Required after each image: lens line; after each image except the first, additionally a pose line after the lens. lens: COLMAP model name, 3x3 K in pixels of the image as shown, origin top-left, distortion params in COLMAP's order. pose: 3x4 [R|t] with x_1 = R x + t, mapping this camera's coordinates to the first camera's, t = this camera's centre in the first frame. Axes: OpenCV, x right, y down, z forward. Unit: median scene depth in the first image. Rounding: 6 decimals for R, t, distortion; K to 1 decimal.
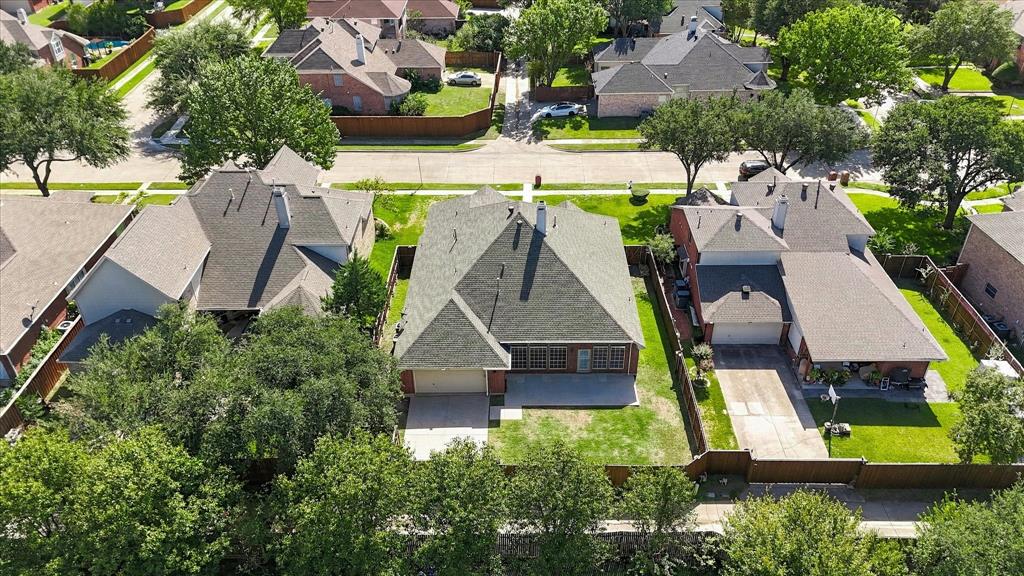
lens RADIAL K [[769.4, 0, 512.0], [0, 769.4, 288.0], [0, 0, 1]] dist [0.034416, -0.006115]
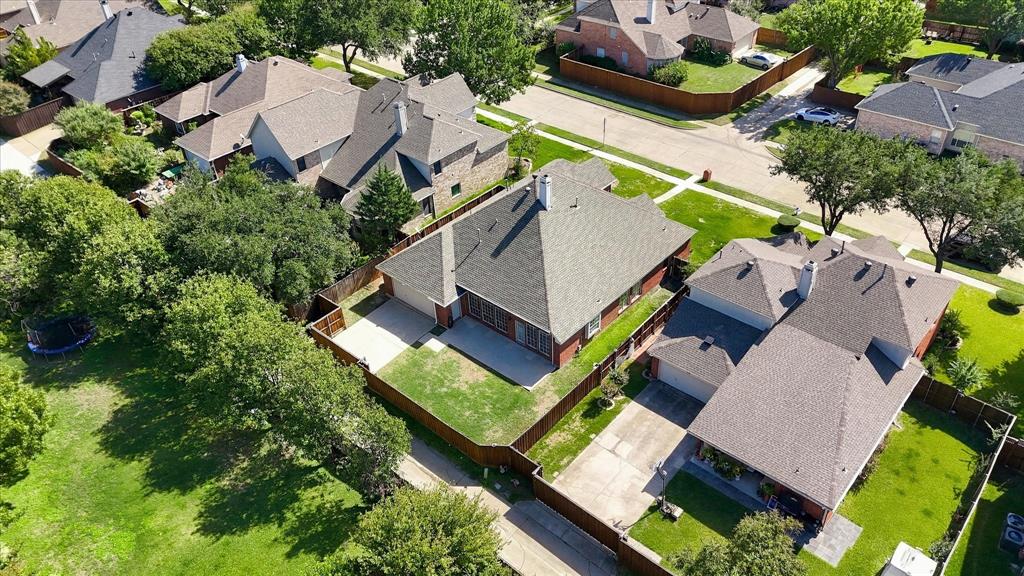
lens RADIAL K [[769.4, 0, 512.0], [0, 769.4, 288.0], [0, 0, 1]] dist [0.034416, -0.006115]
pose [[0.748268, 0.380631, -0.543337, 0.462603], [-0.345730, 0.922751, 0.170297, -0.099230], [0.566185, 0.060420, 0.822061, 0.097986]]
